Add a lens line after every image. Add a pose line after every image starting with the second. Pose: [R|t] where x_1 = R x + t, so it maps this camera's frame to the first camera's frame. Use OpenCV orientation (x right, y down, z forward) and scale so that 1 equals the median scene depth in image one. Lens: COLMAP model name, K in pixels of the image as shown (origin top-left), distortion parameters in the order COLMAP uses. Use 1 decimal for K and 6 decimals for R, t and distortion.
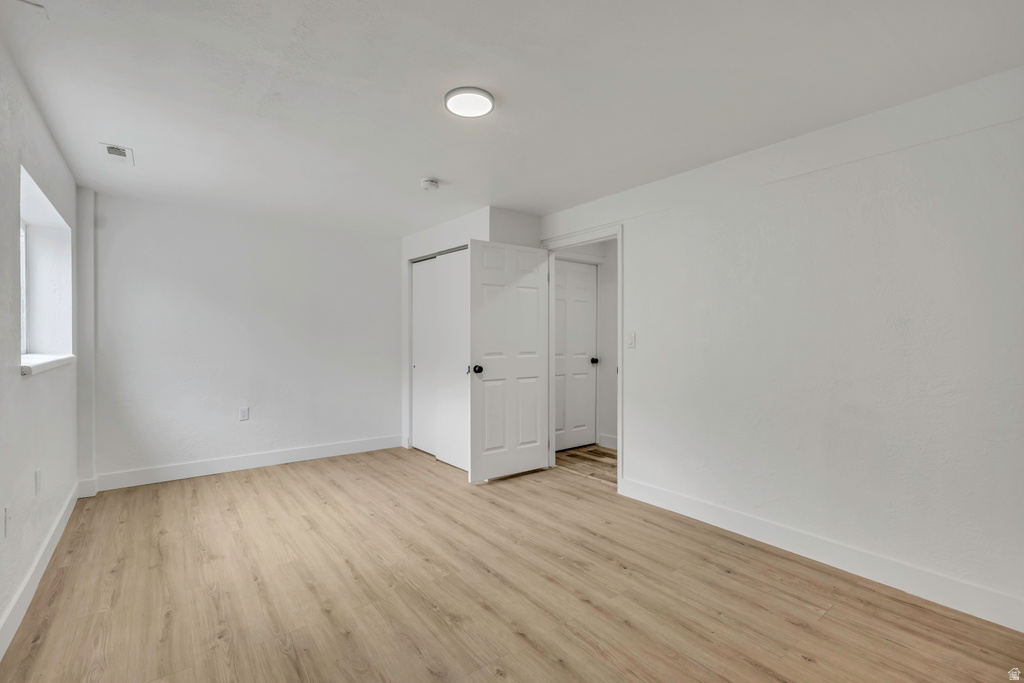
lens RADIAL K [[452.2, 0, 510.0], [0, 452.2, 341.1], [0, 0, 1]] dist [-0.000112, 0.000267]
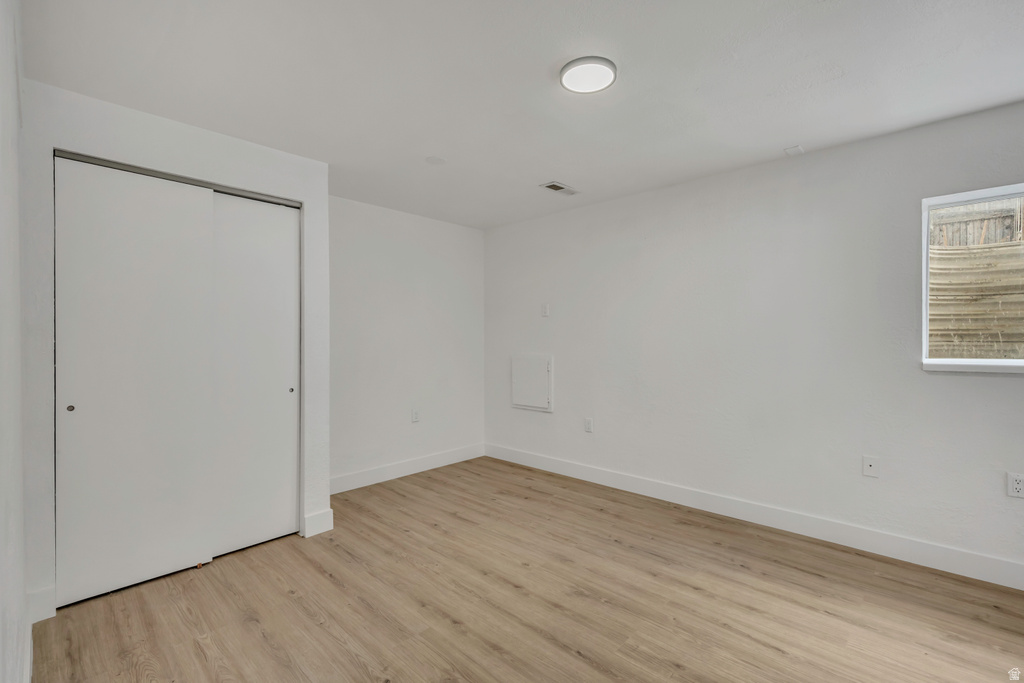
lens RADIAL K [[452.2, 0, 513.9], [0, 452.2, 340.1], [0, 0, 1]] dist [-0.000112, 0.000267]
pose [[-0.987572, 0.003909, -0.157117, 0.201034], [0.002812, 0.999970, 0.007205, -0.013721], [0.157140, 0.006673, -0.987554, 1.981024]]
